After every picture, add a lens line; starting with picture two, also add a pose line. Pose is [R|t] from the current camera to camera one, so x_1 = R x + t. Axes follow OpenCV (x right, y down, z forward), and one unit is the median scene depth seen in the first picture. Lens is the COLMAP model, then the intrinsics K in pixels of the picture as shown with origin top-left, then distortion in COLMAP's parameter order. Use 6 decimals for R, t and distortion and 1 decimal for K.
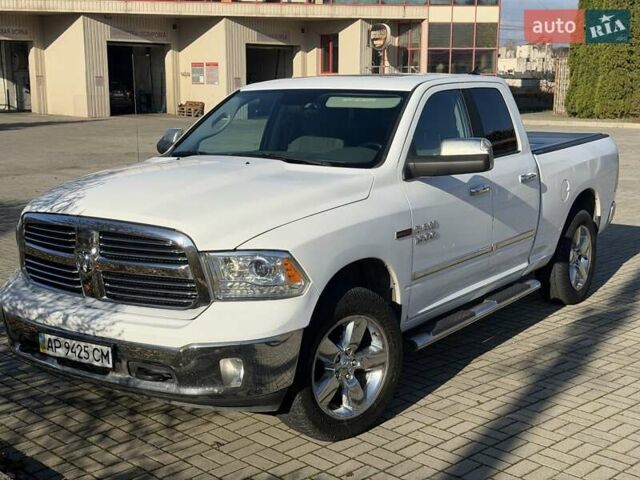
lens RADIAL K [[900.9, 0, 316.4], [0, 900.9, 247.9], [0, 0, 1]] dist [0.165440, -0.319515]
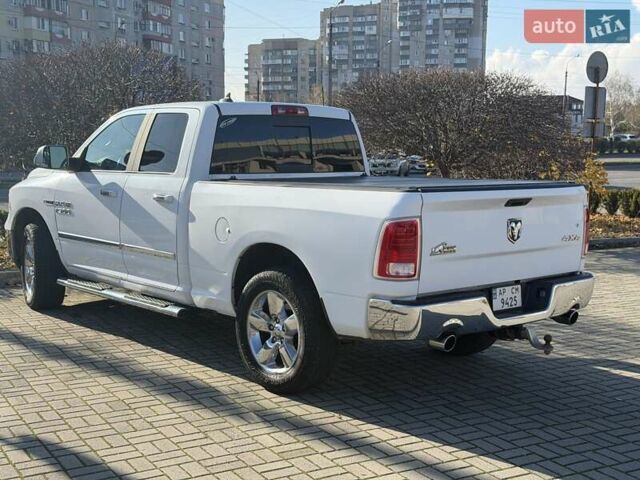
lens RADIAL K [[900.9, 0, 316.4], [0, 900.9, 247.9], [0, 0, 1]] dist [0.165440, -0.319515]
pose [[-0.251100, 0.119873, -0.960510, 1.670461], [-0.182479, 0.968647, 0.168593, -0.321490], [0.950605, 0.217607, -0.221353, 1.988671]]
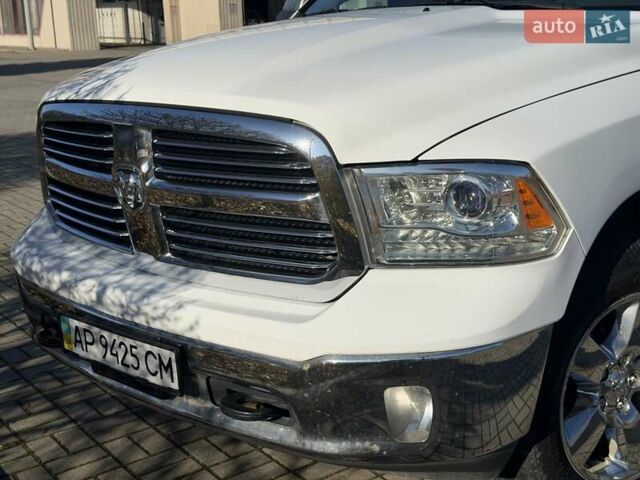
lens RADIAL K [[900.9, 0, 316.4], [0, 900.9, 247.9], [0, 0, 1]] dist [0.165440, -0.319515]
pose [[0.988438, 0.006257, -0.151499, -0.063175], [0.003842, 0.997794, 0.066278, 0.014641], [0.151580, -0.066094, 0.986233, 0.471801]]
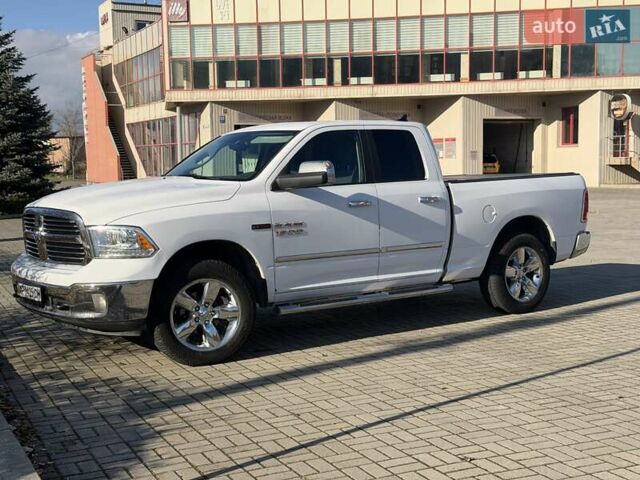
lens RADIAL K [[900.9, 0, 316.4], [0, 900.9, 247.9], [0, 0, 1]] dist [0.165440, -0.319515]
pose [[0.946187, 0.013237, -0.323349, 0.694632], [-0.041548, 0.995863, -0.080812, 0.139136], [0.320941, 0.089898, 0.942823, -0.327201]]
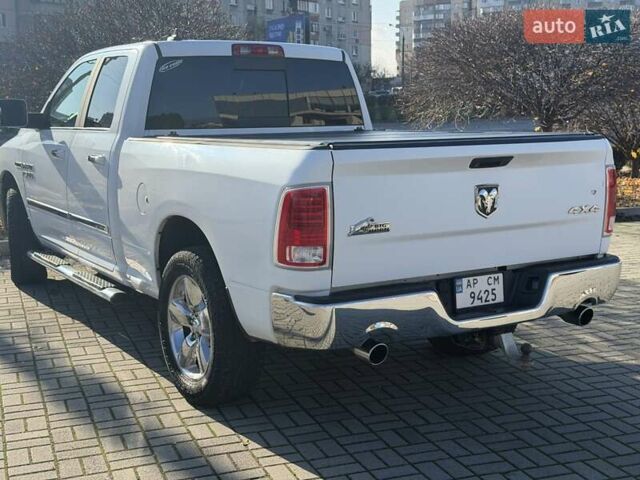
lens RADIAL K [[900.9, 0, 316.4], [0, 900.9, 247.9], [0, 0, 1]] dist [0.165440, -0.319515]
pose [[-0.410170, 0.158512, -0.898128, 1.316964], [-0.153016, 0.958860, 0.239112, -0.330739], [0.899081, 0.235504, -0.369040, 2.154810]]
